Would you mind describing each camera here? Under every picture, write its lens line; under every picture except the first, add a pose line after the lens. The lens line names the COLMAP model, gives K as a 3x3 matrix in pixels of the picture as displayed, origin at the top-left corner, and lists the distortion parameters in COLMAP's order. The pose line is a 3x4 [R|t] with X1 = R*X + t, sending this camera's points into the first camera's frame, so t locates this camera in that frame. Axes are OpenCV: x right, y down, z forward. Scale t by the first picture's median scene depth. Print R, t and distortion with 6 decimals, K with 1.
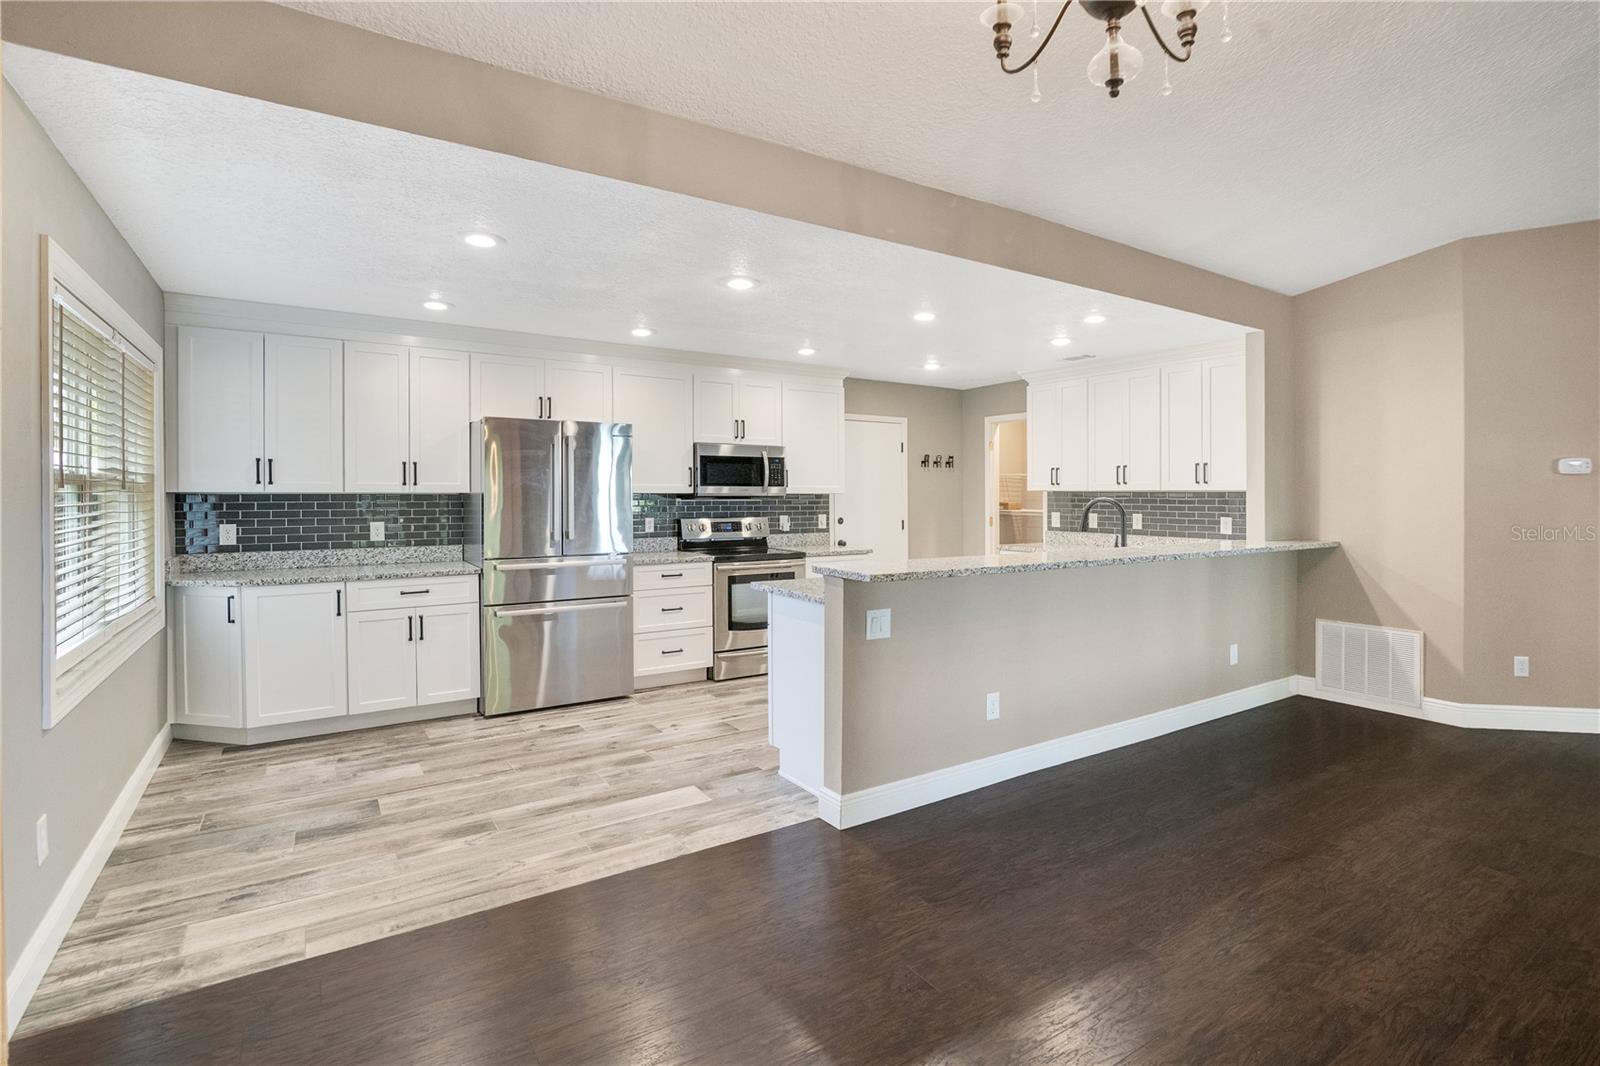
lens RADIAL K [[787.5, 0, 800.8], [0, 787.5, 483.7], [0, 0, 1]] dist [-0.000973, -0.000207]
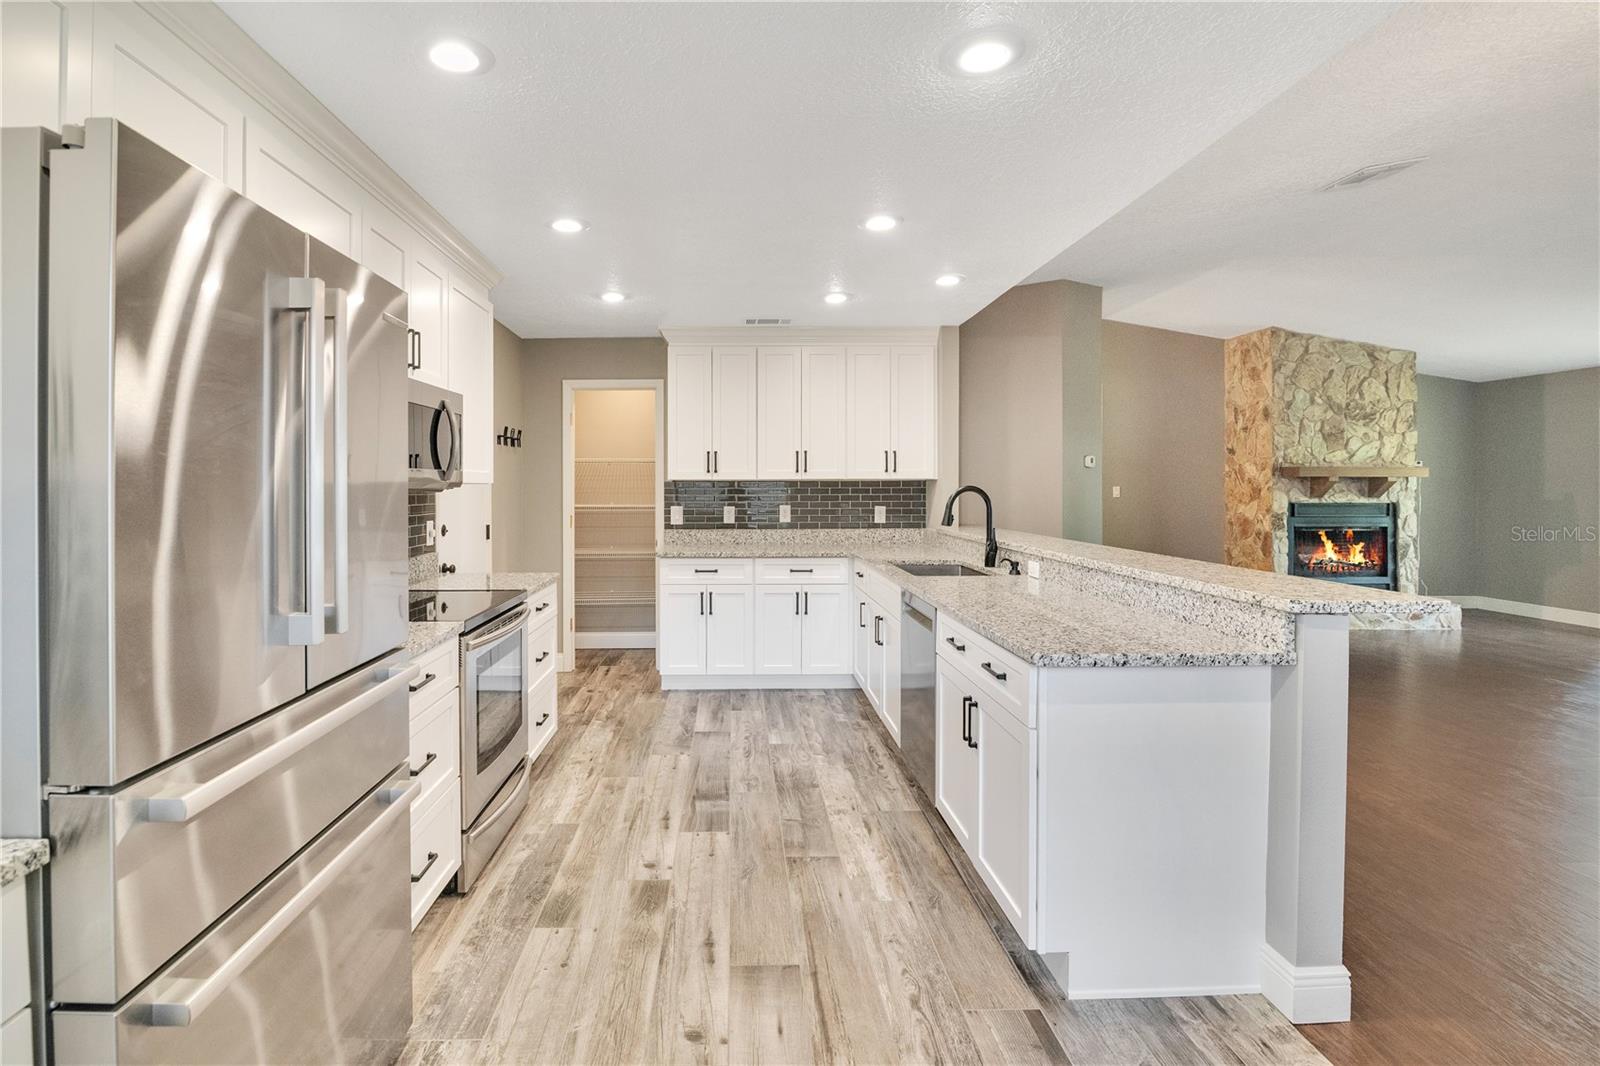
lens RADIAL K [[787.5, 0, 800.8], [0, 787.5, 483.7], [0, 0, 1]] dist [-0.000973, -0.000207]
pose [[0.518086, -0.002098, 0.855326, -0.330555], [-0.005042, 0.999972, 0.005507, 0.008070], [-0.855313, -0.007166, 0.518061, 0.499206]]
